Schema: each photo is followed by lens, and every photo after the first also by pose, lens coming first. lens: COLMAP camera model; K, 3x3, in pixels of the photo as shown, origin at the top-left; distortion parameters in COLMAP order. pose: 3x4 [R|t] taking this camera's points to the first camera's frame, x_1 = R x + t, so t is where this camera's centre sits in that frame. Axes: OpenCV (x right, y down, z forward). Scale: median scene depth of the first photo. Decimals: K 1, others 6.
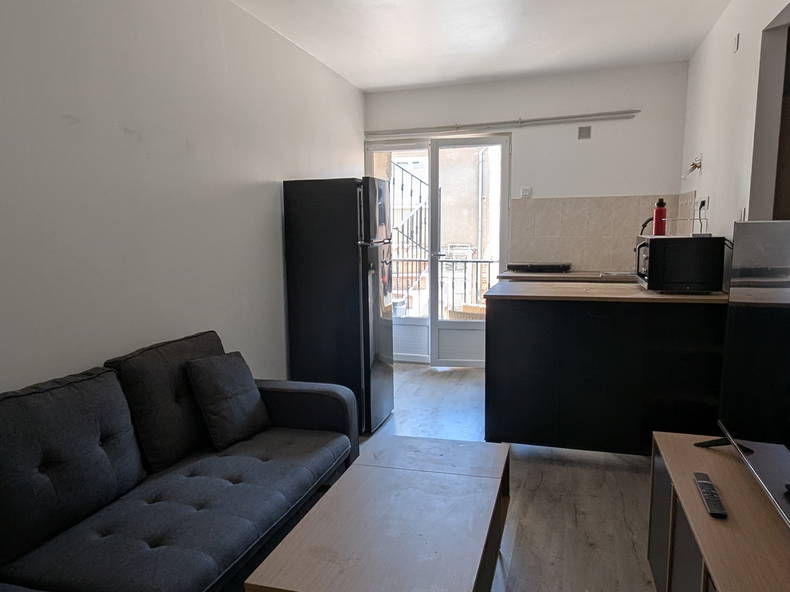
lens RADIAL K [[577.1, 0, 384.3], [0, 577.1, 300.2], [0, 0, 1]] dist [-0.002734, -0.002329]
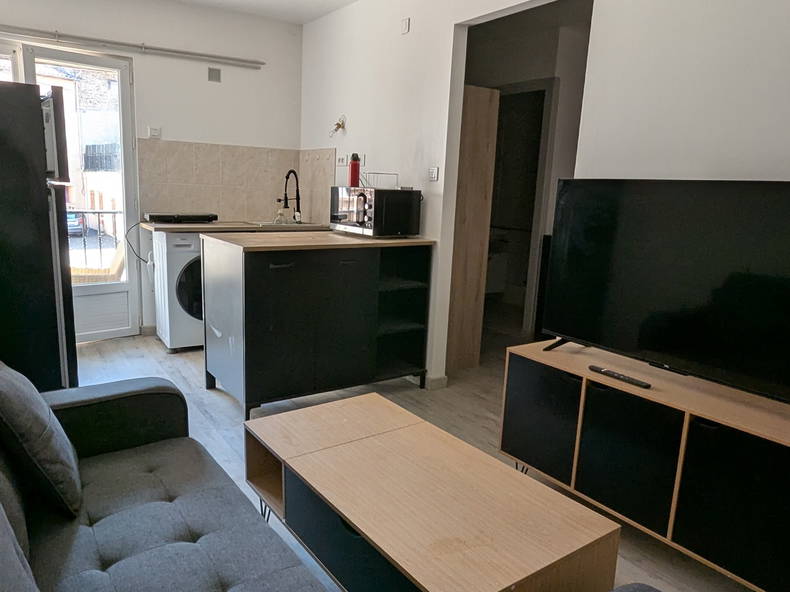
lens RADIAL K [[577.1, 0, 384.3], [0, 577.1, 300.2], [0, 0, 1]] dist [-0.002734, -0.002329]
pose [[0.612880, -0.114040, 0.781904, -0.267897], [0.052538, 0.993222, 0.103680, -0.005879], [-0.788428, -0.022464, 0.614717, 0.188773]]
